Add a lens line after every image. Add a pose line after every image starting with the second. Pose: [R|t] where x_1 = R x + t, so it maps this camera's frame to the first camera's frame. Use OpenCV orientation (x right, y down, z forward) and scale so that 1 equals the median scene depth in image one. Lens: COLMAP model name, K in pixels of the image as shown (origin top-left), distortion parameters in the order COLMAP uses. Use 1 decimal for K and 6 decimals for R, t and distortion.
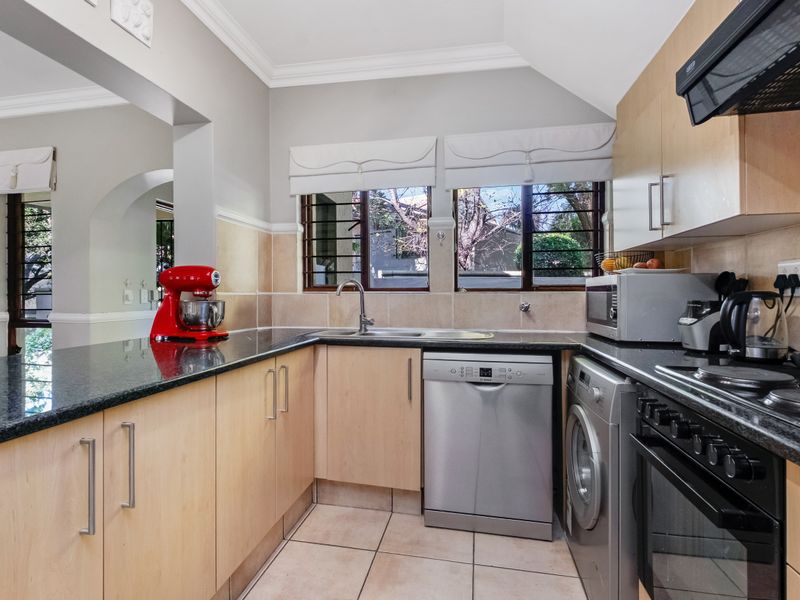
lens RADIAL K [[394.8, 0, 400.8], [0, 394.8, 293.7], [0, 0, 1]] dist [0.002610, 0.000719]
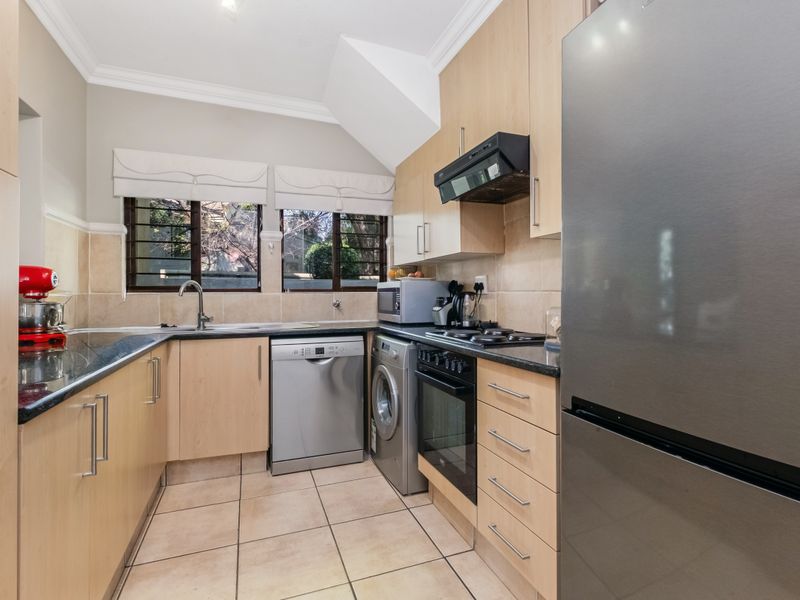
lens RADIAL K [[394.8, 0, 400.8], [0, 394.8, 293.7], [0, 0, 1]] dist [0.002610, 0.000719]
pose [[0.841733, -0.004999, 0.539870, -0.275579], [0.005095, 0.999986, 0.001315, -0.000283], [-0.539869, 0.001643, 0.841747, -0.298121]]
